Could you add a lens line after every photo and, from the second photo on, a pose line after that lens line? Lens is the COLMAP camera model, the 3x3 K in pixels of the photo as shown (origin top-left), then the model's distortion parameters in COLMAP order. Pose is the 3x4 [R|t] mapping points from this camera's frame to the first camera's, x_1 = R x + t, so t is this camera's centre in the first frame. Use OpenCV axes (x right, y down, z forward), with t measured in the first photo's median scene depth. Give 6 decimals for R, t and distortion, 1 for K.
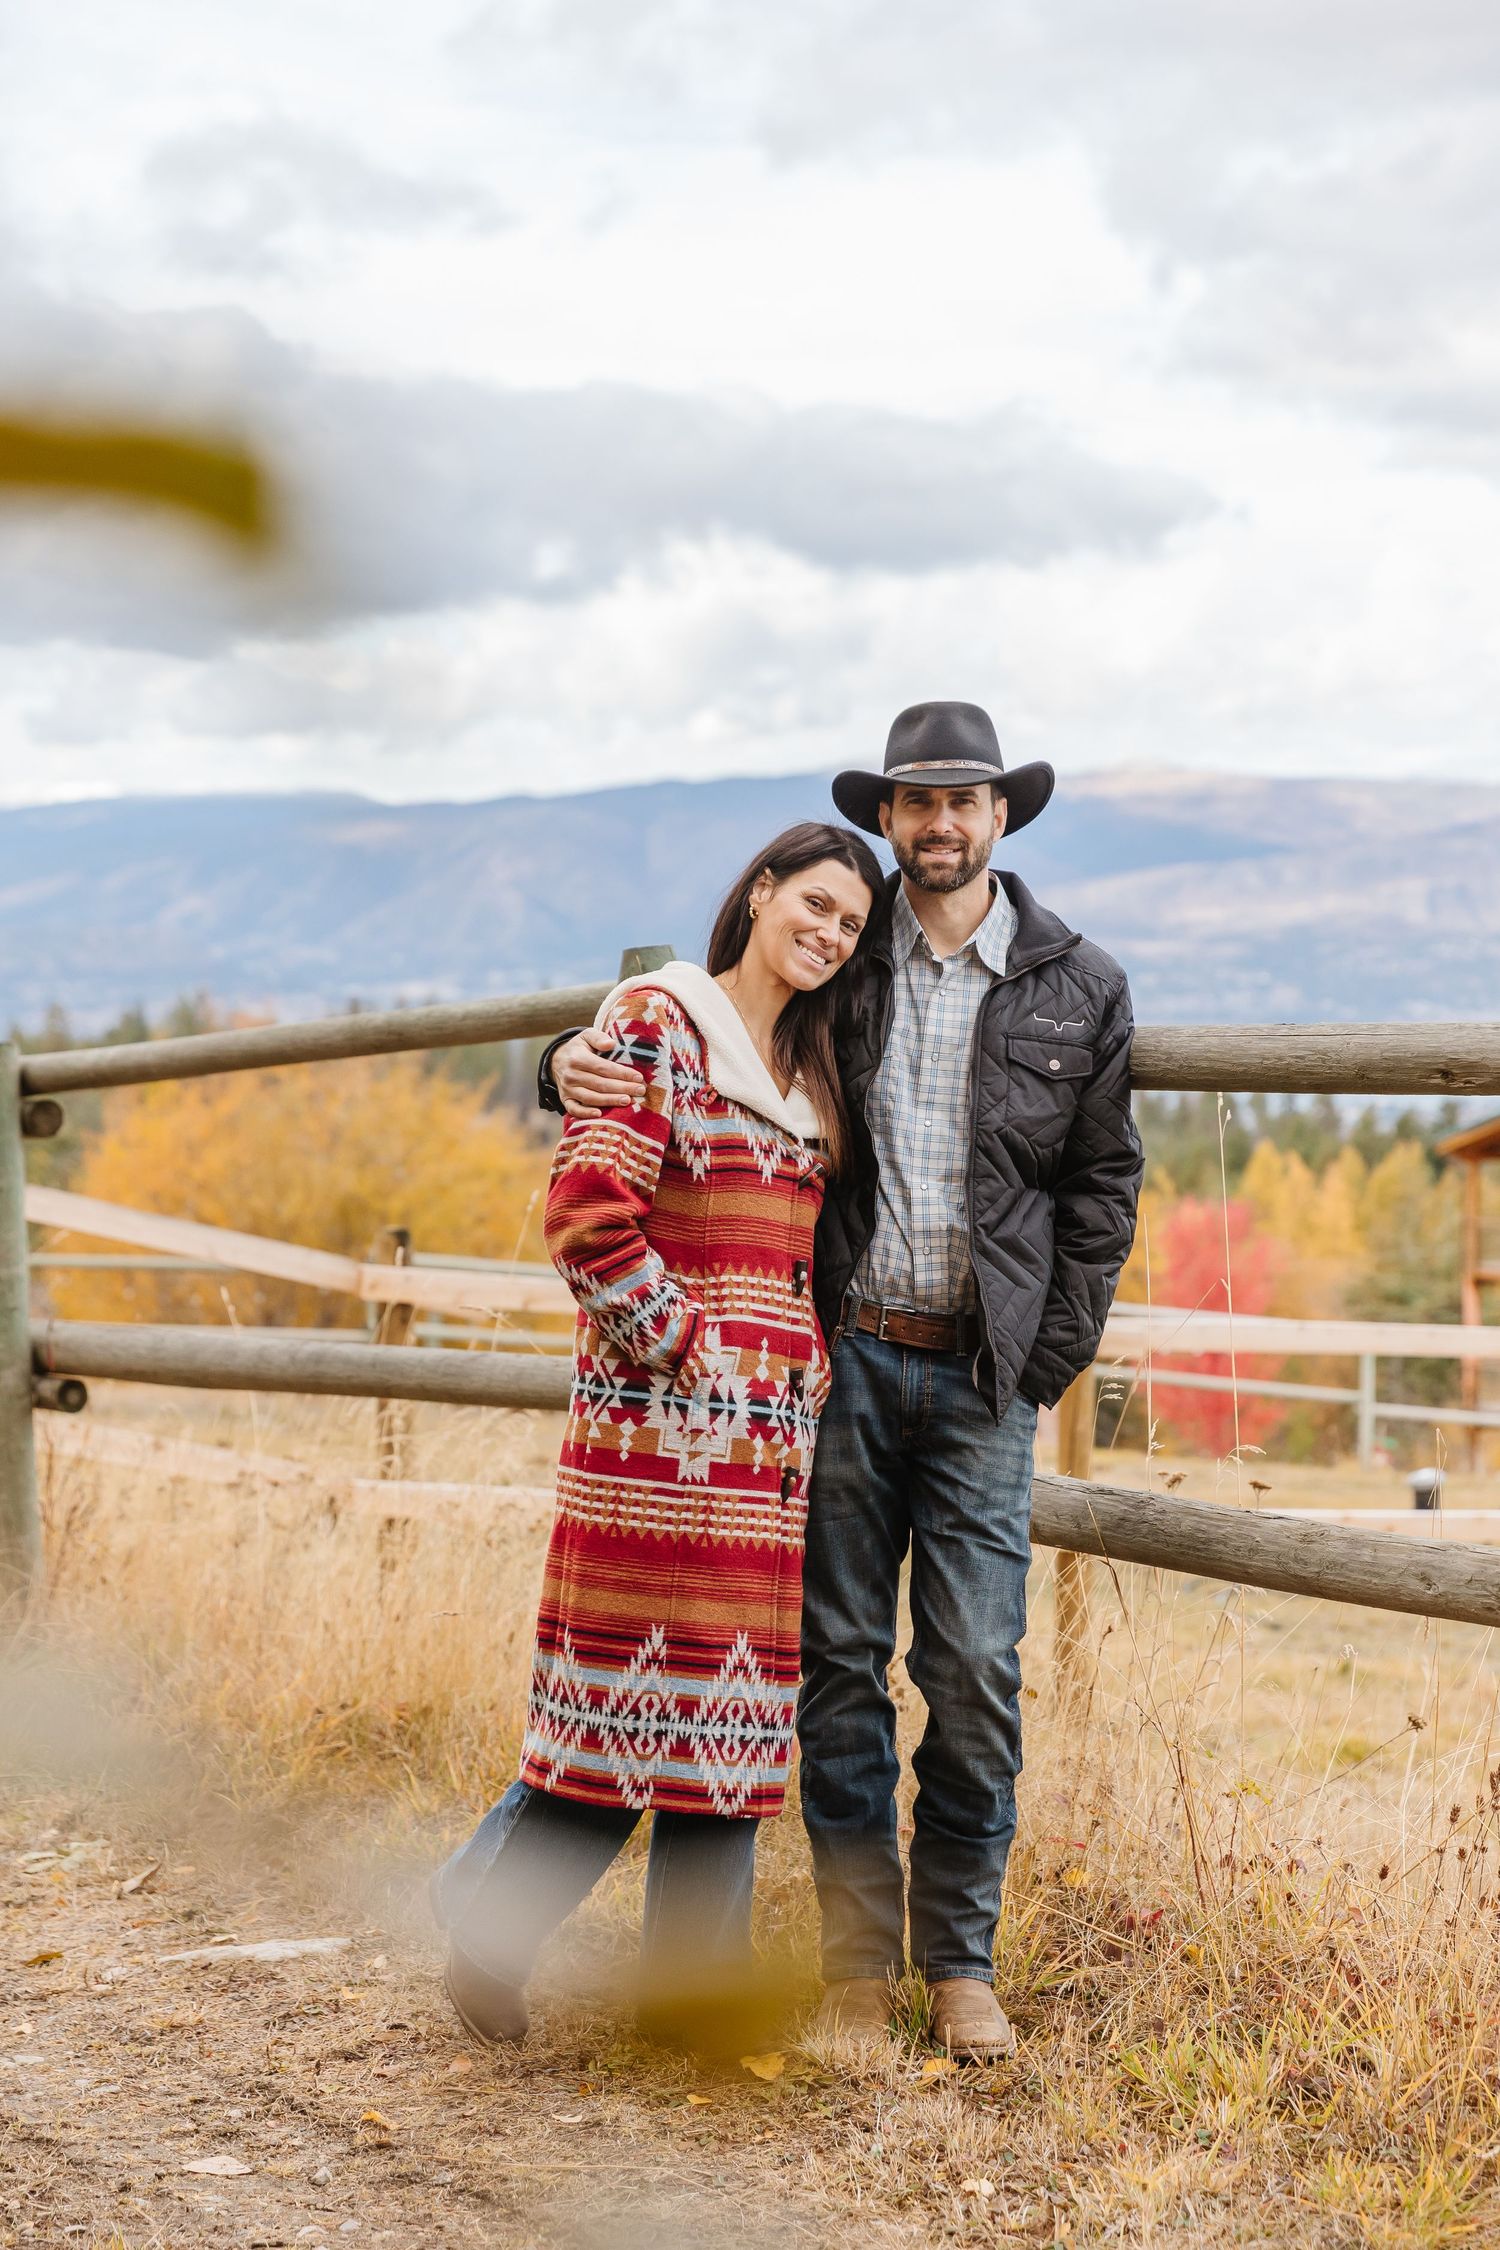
lens RADIAL K [[4529.4, 0, 707.2], [0, 4529.4, 1107.9], [0, 0, 1]] dist [-0.001172, 0.124724]
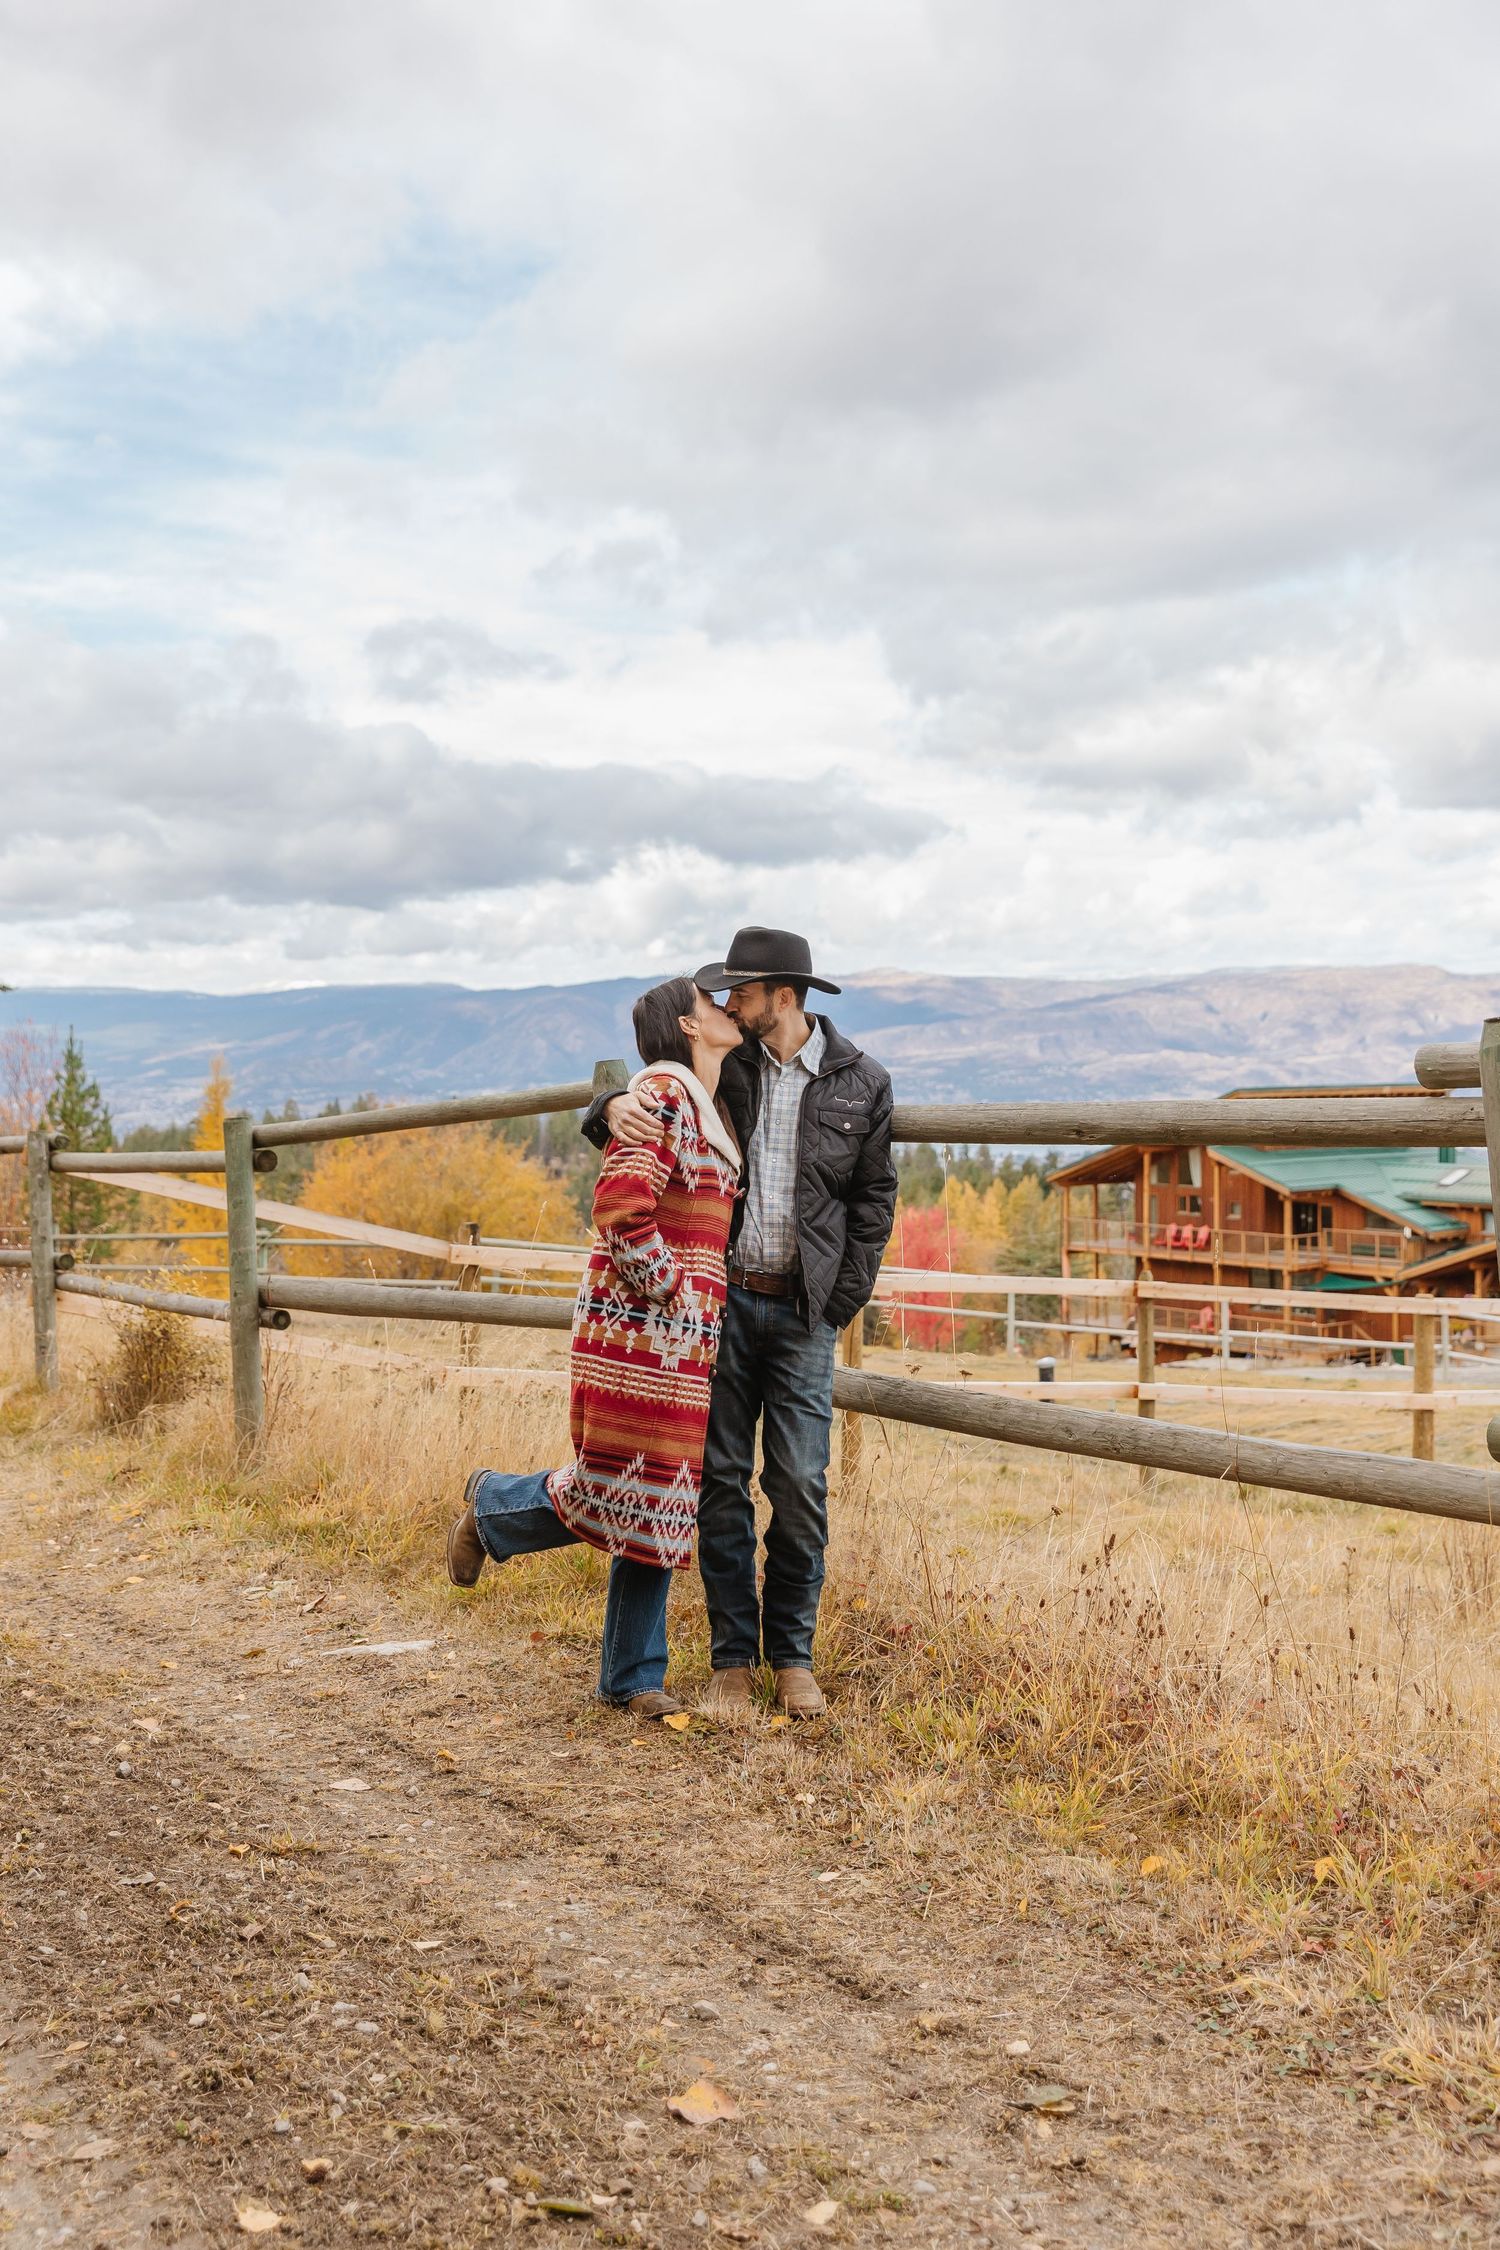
lens RADIAL K [[2251.3, 0, 708.8], [0, 2251.3, 1120.3], [0, 0, 1]] dist [0.039532, -0.019799]
pose [[0.999672, 0.000471, 0.025625, 0.002662], [0.000011, 0.999824, -0.018777, 0.003654], [-0.025630, 0.018771, 0.999495, 0.152256]]
